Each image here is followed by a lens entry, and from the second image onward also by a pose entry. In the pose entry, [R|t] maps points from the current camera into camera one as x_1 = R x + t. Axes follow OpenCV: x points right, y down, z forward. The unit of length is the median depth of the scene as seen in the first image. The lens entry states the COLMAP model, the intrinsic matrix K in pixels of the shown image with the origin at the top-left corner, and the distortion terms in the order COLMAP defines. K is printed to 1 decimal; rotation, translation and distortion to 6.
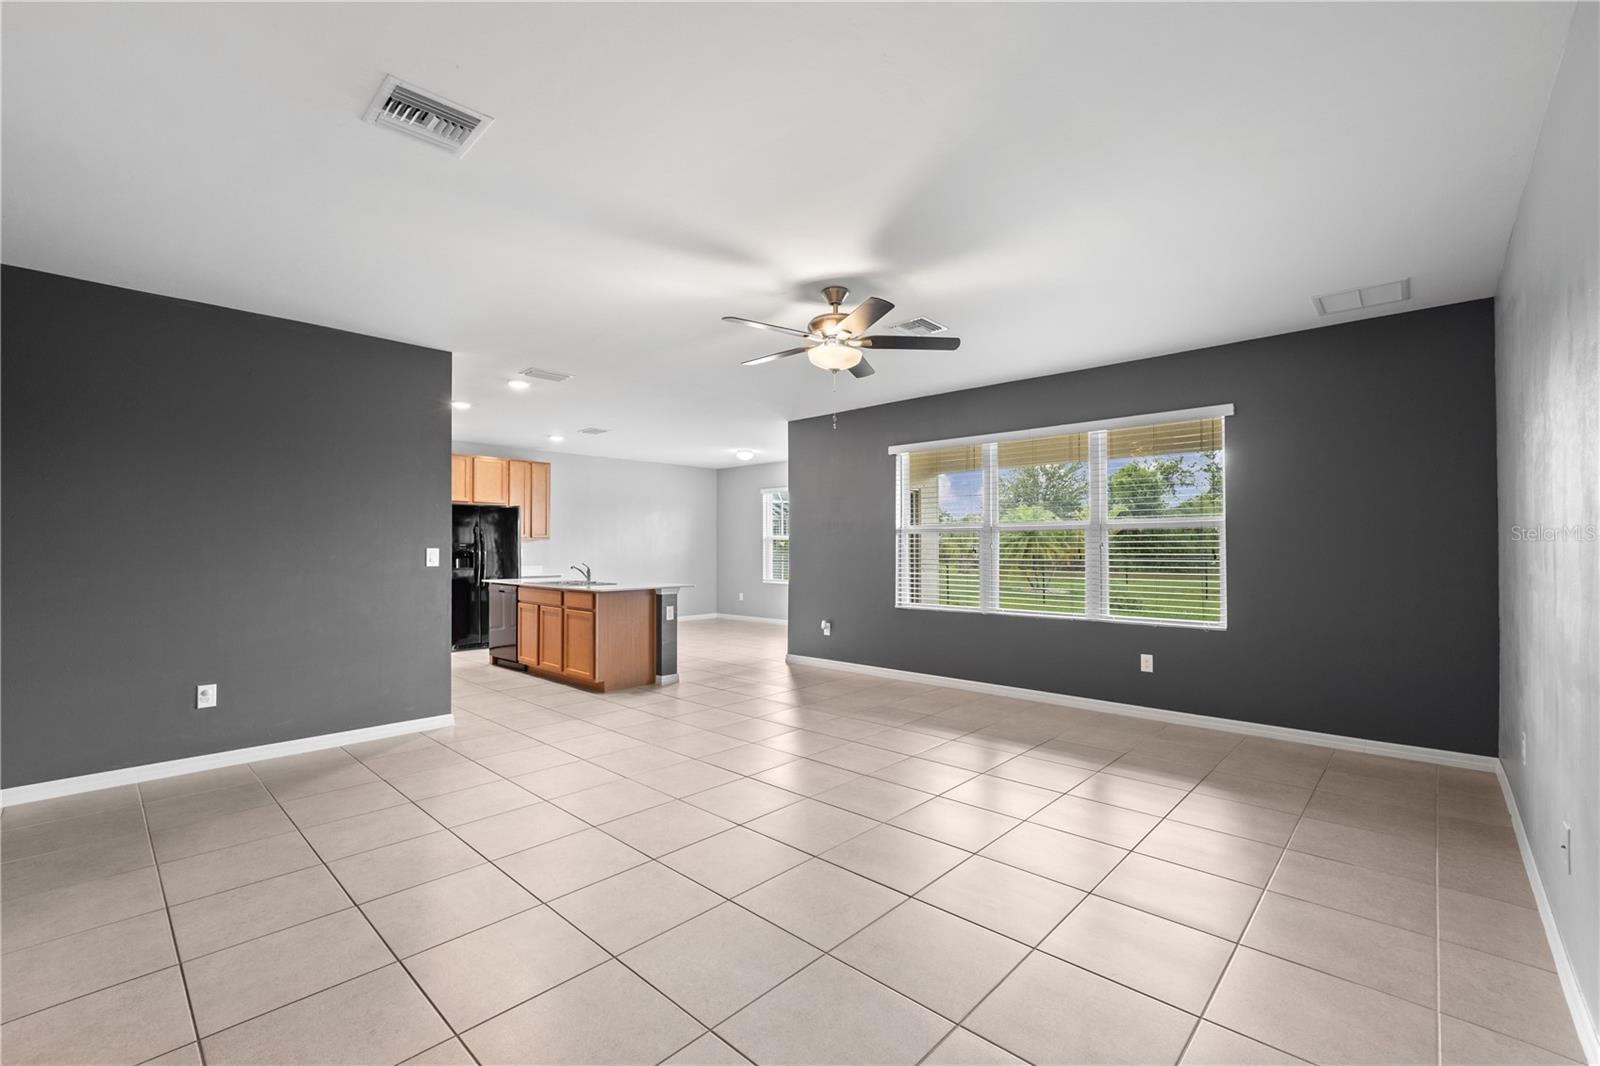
lens RADIAL K [[678.0, 0, 802.1], [0, 678.0, 541.0], [0, 0, 1]] dist [-0.004060, 0.000259]
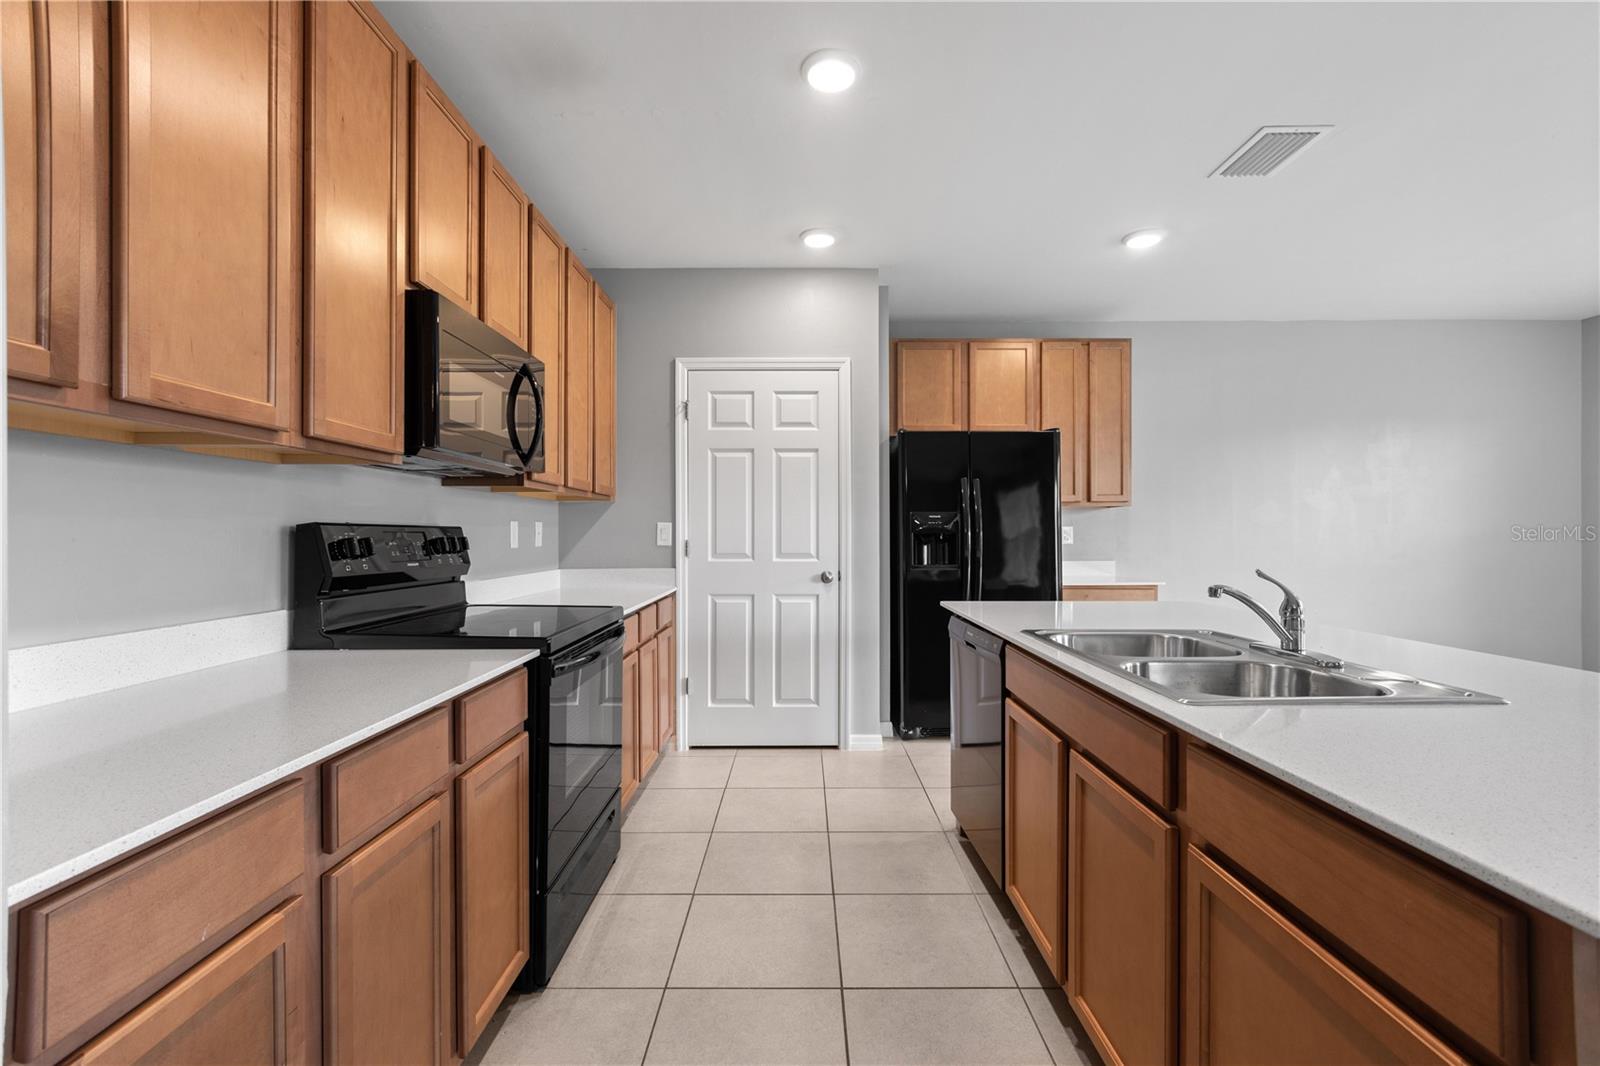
lens RADIAL K [[678.0, 0, 802.1], [0, 678.0, 541.0], [0, 0, 1]] dist [-0.004060, 0.000259]
pose [[0.682922, 0.006040, -0.730467, -0.262299], [0.009420, 0.999810, 0.017074, 0.017158], [0.730431, -0.018541, 0.682735, 0.729593]]
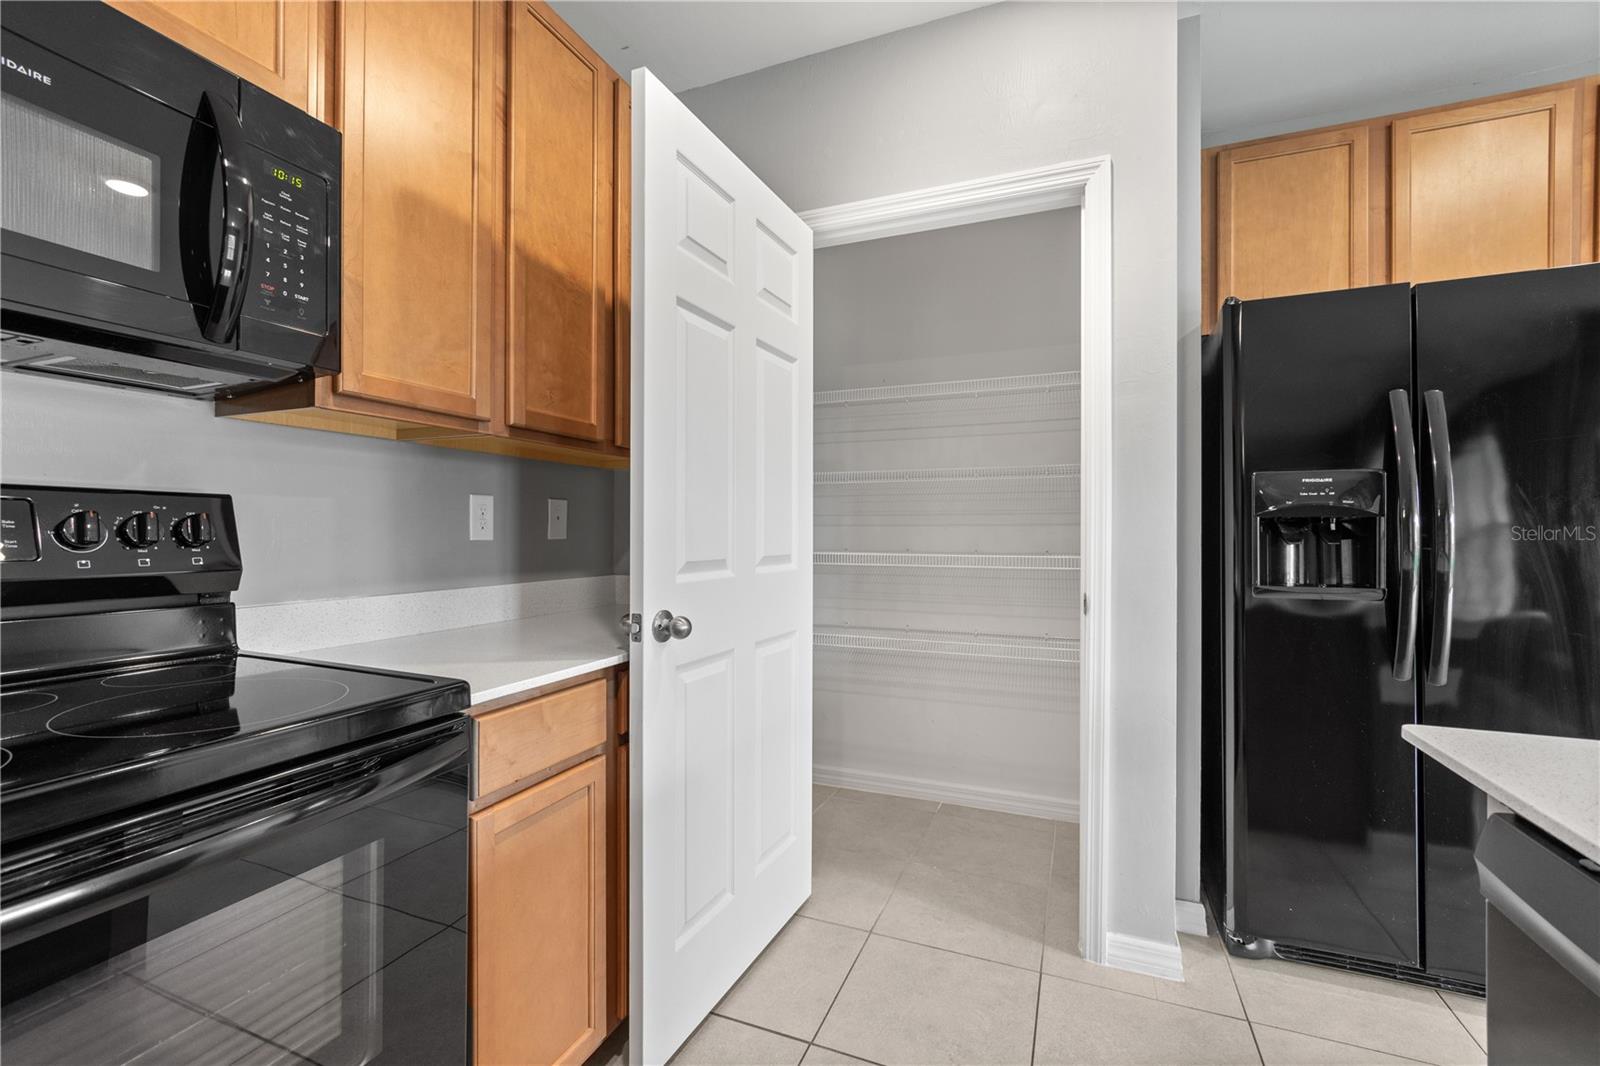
lens RADIAL K [[689.8, 0, 800.0], [0, 689.8, 533.0], [0, 0, 1]] dist [-0.002132, -0.000012]
pose [[0.356417, 0.005601, -0.934310, -0.425708], [0.007110, 0.999937, 0.008707, 0.023549], [0.934300, -0.009747, 0.356355, 0.921250]]
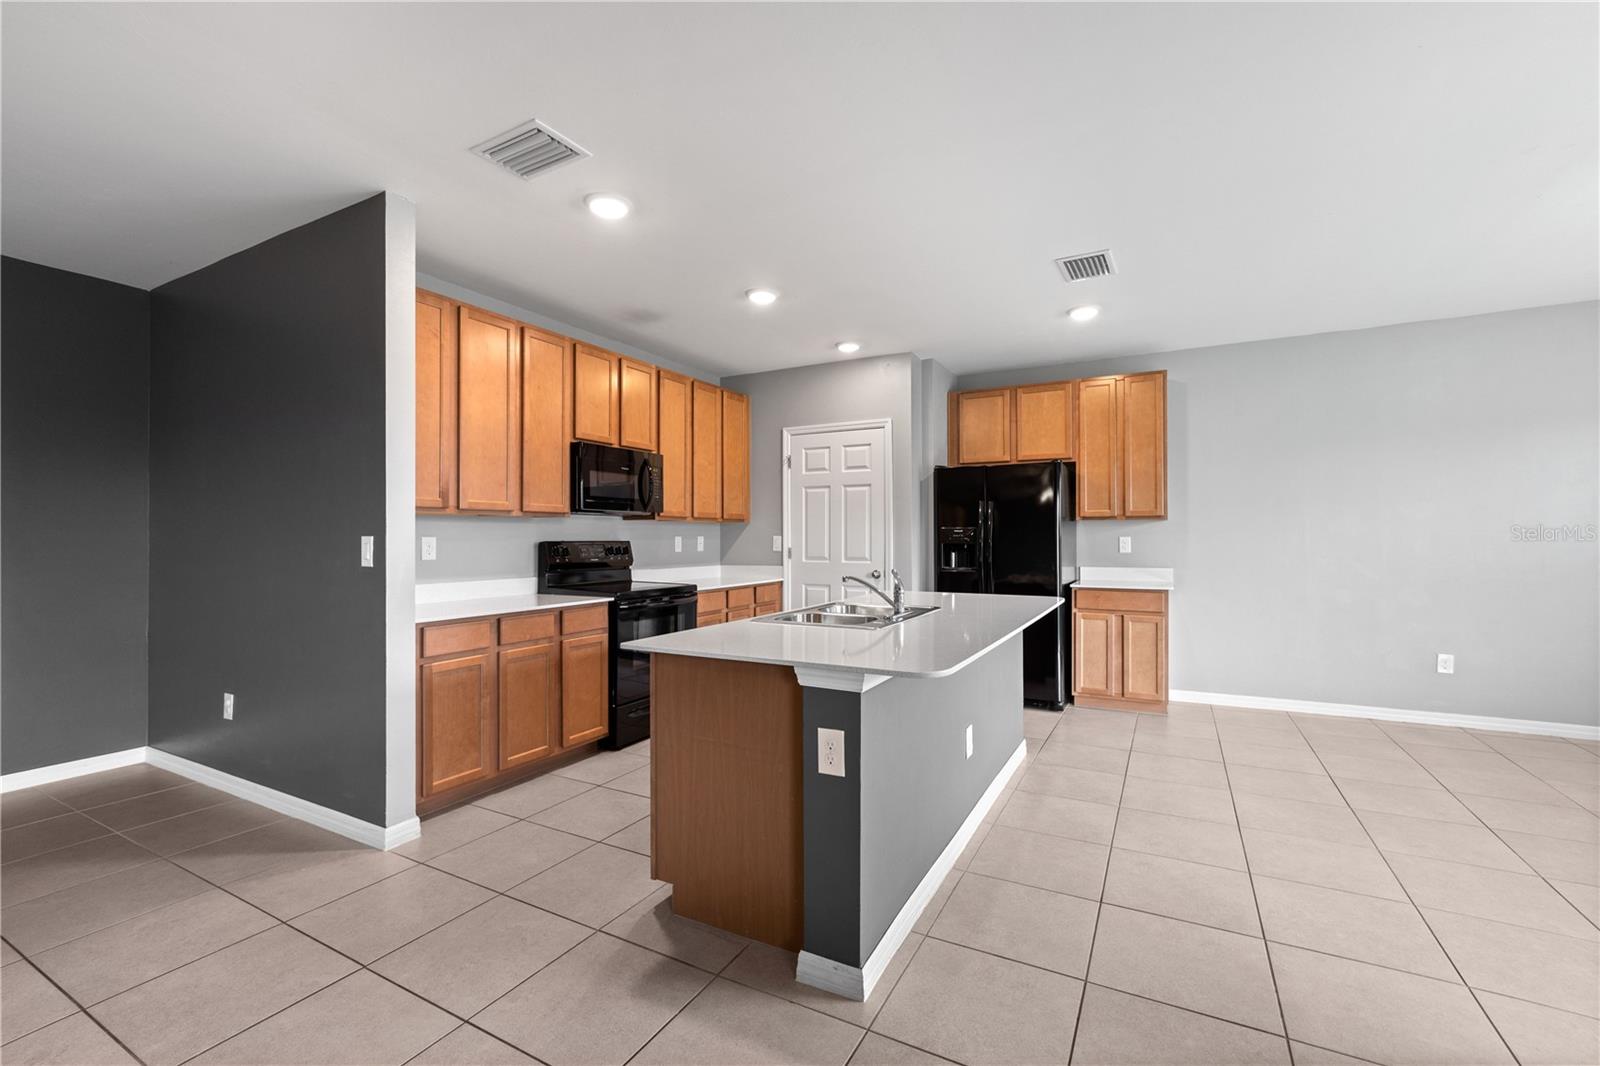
lens RADIAL K [[678.0, 0, 802.1], [0, 678.0, 541.0], [0, 0, 1]] dist [-0.004060, 0.000259]
pose [[0.247903, 0.004714, -0.968773, 0.080667], [0.012811, 0.999885, 0.008143, 0.010407], [0.968700, -0.014430, 0.247814, 0.843601]]
